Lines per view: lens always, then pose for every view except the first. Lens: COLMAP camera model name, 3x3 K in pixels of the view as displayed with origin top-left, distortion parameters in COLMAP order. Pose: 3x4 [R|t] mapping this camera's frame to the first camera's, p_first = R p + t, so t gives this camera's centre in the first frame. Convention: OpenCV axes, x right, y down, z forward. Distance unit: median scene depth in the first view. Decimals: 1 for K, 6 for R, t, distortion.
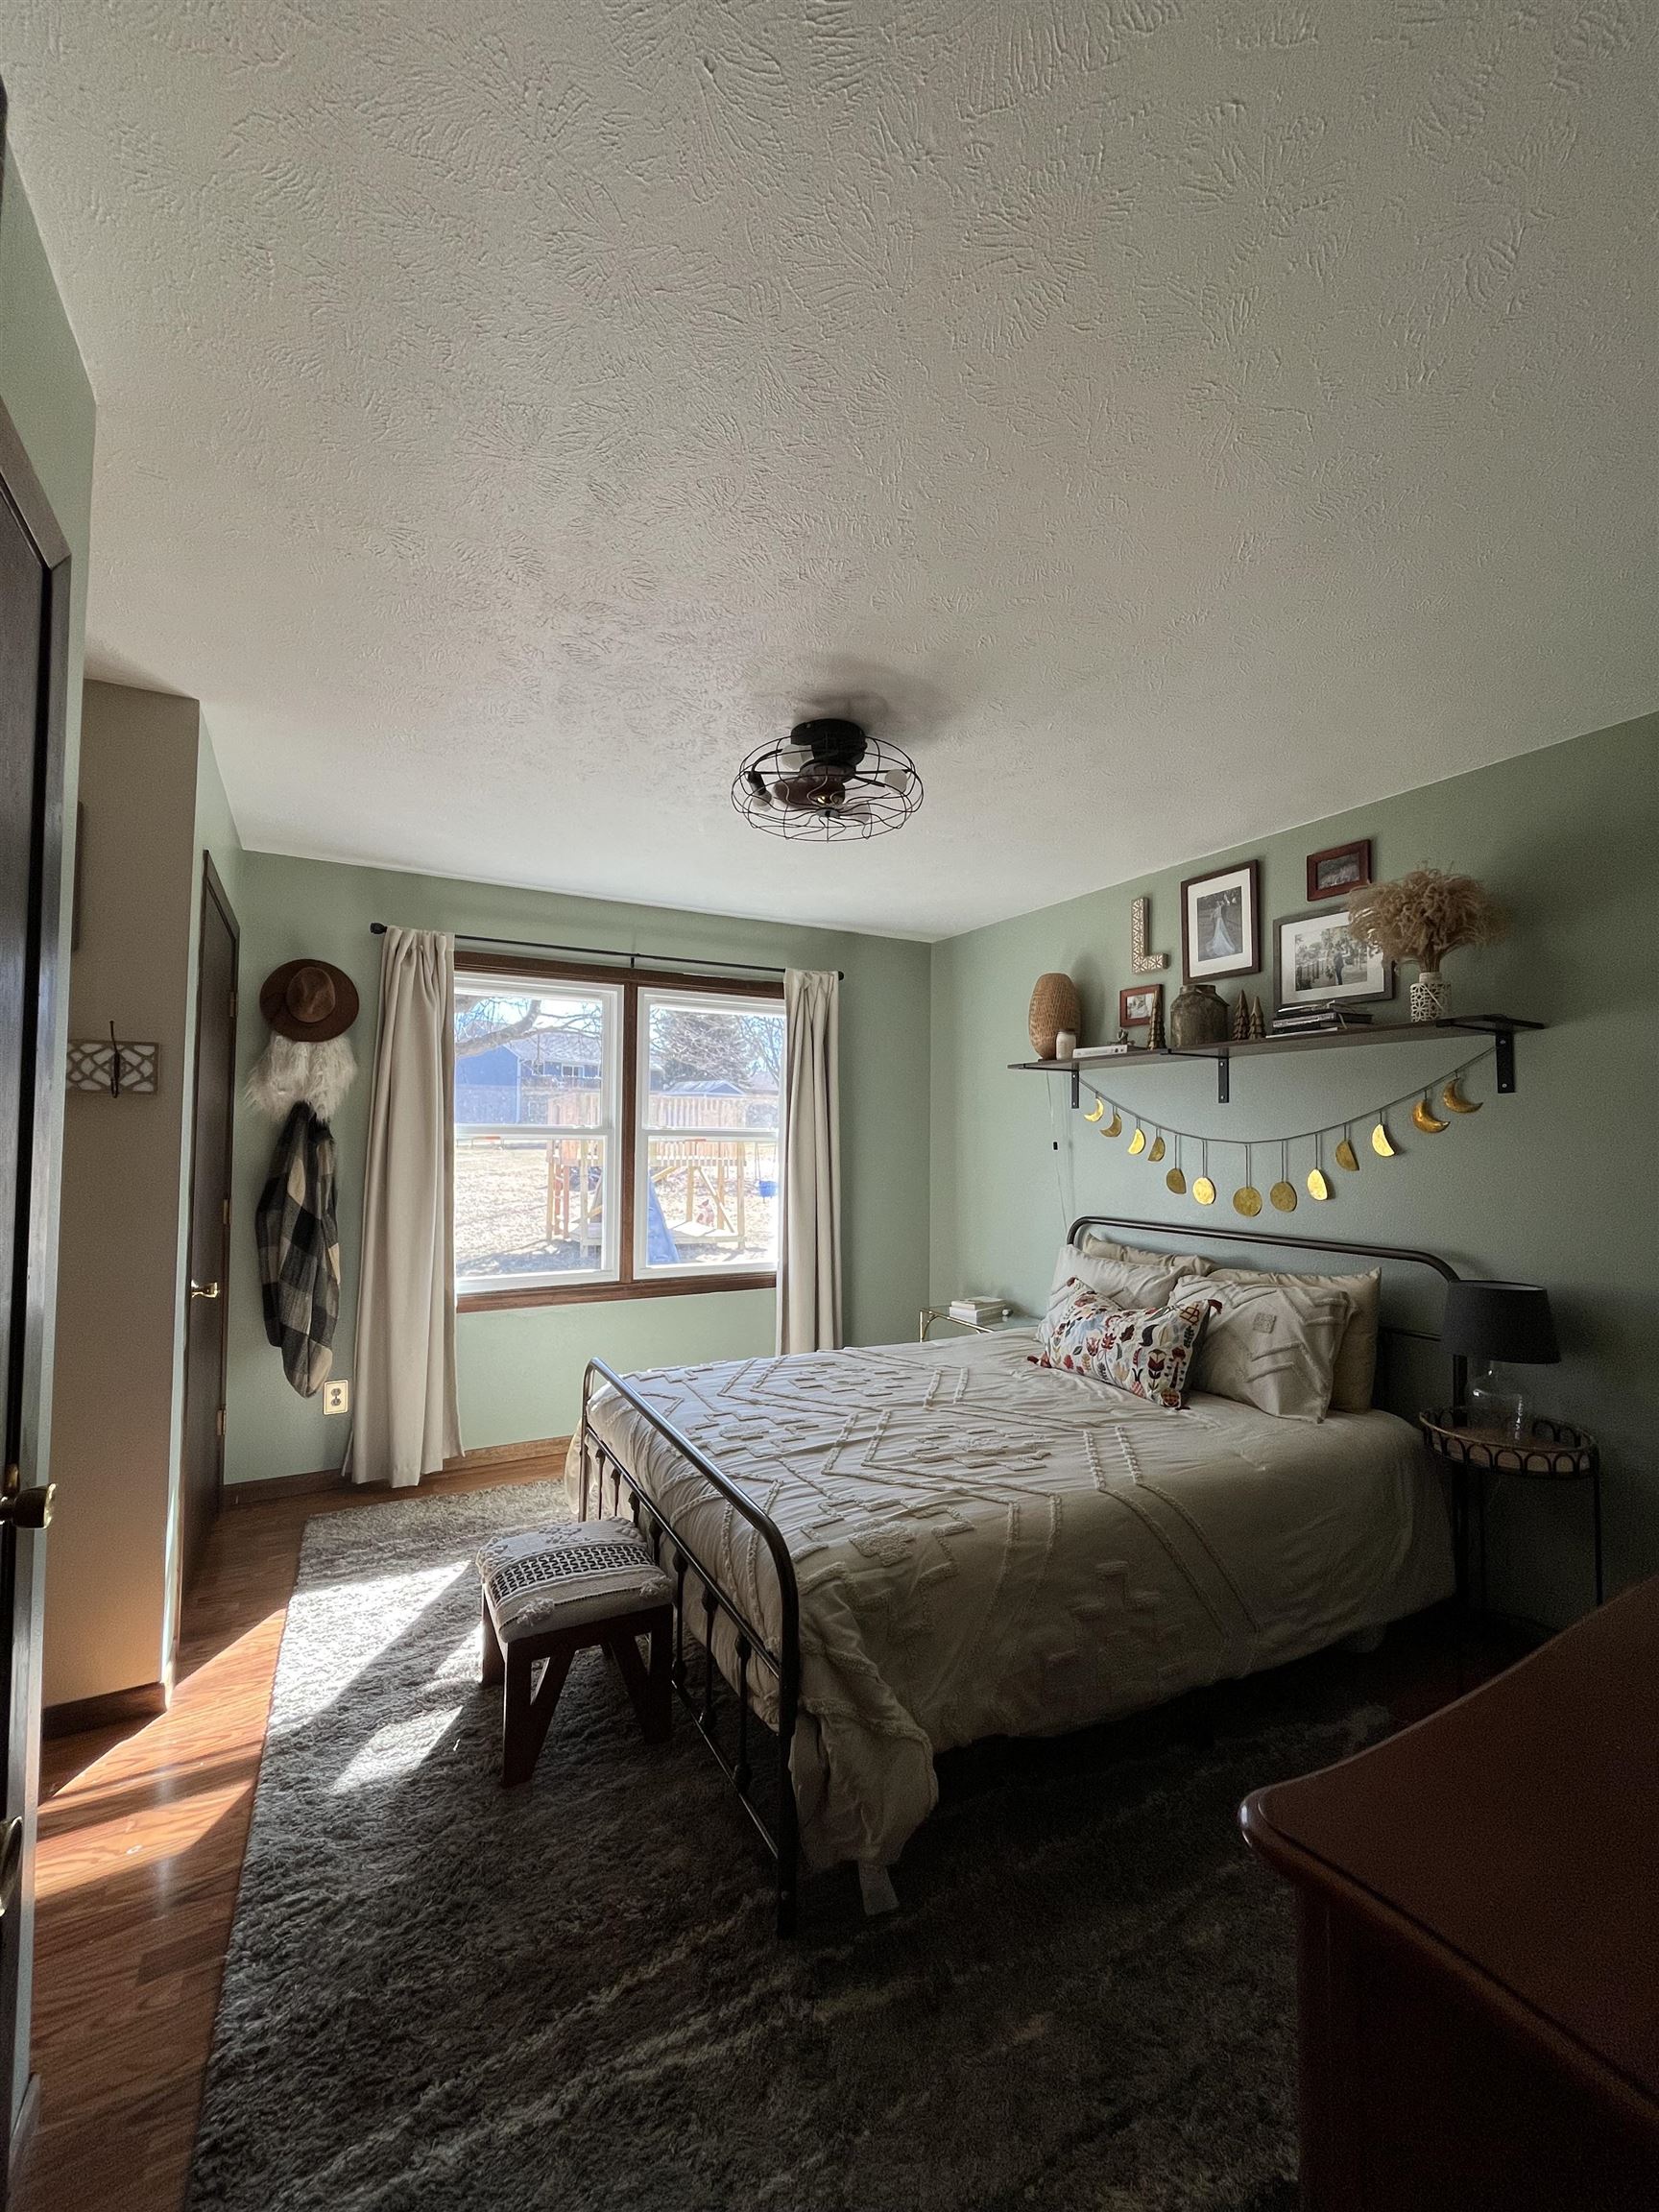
lens RADIAL K [[898.7, 0, 822.7], [0, 898.7, 1104.2], [0, 0, 1]] dist [-0.003863, -0.000110]
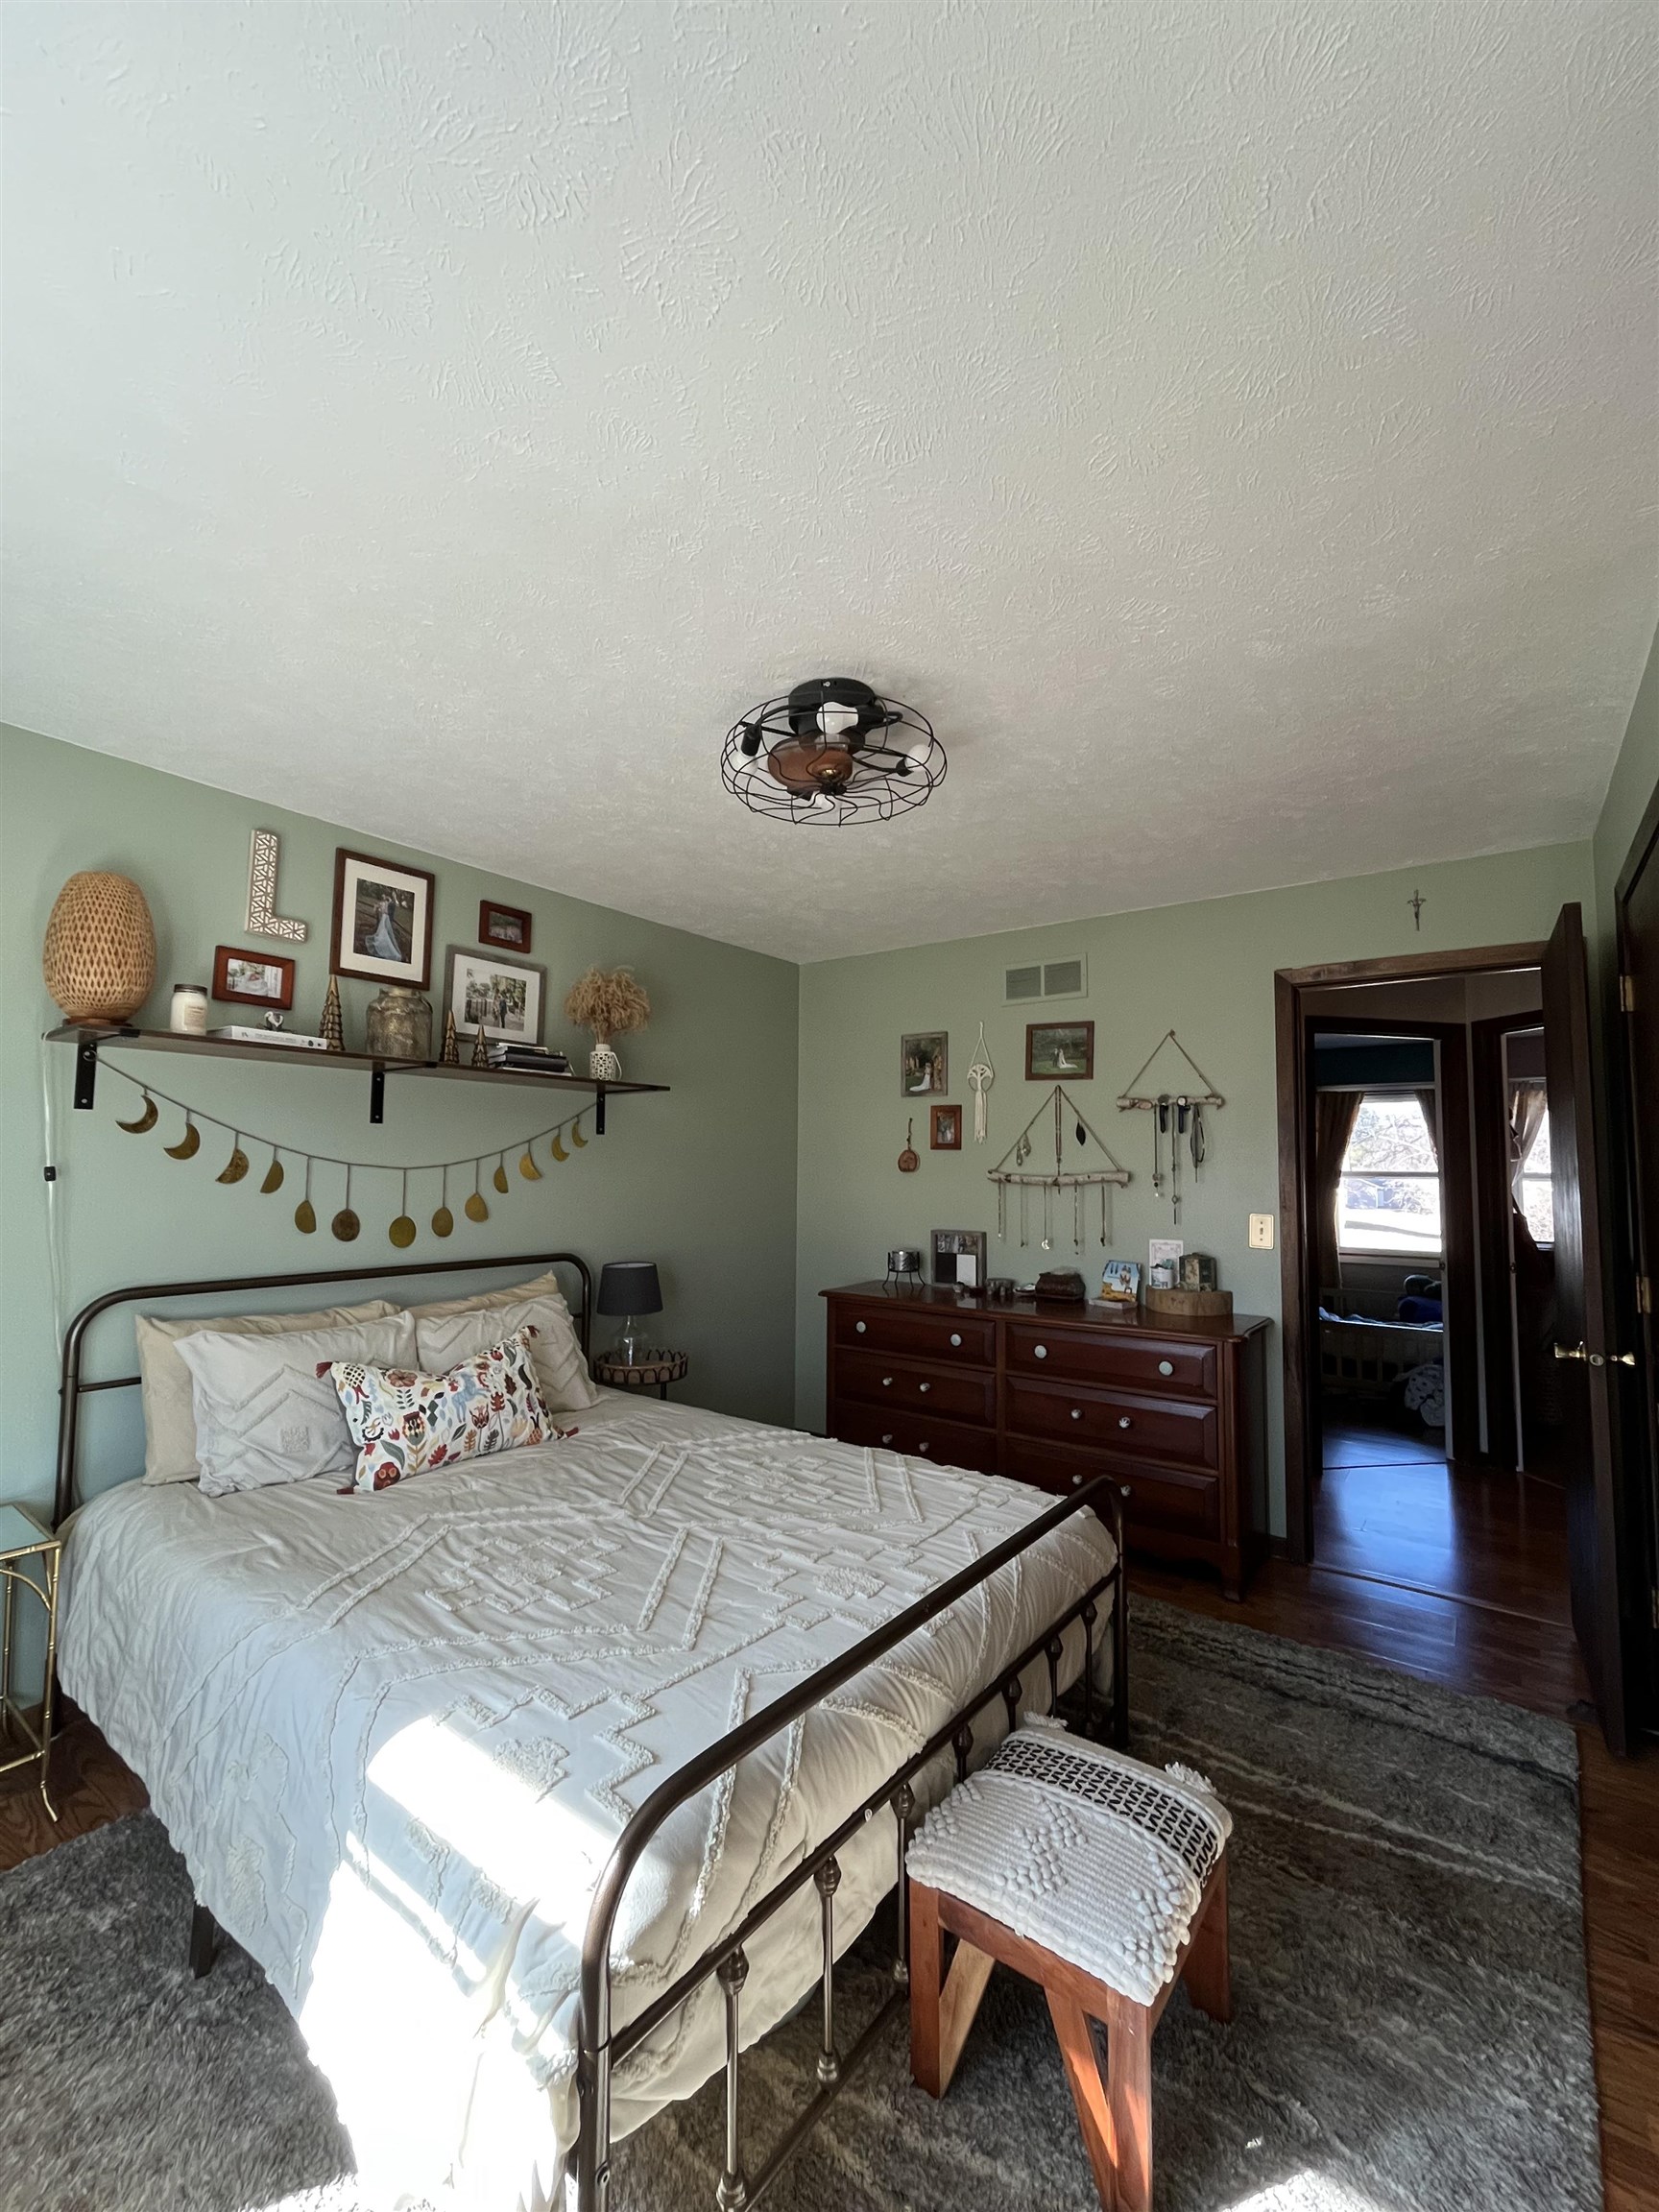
lens RADIAL K [[898.7, 0, 819.7], [0, 898.7, 1109.0], [0, 0, 1]] dist [-0.003863, -0.000110]
pose [[-0.412759, 0.052189, 0.909344, -0.570162], [-0.048065, 0.995718, -0.078963, 0.035593], [-0.909571, -0.076300, -0.408483, 1.027652]]
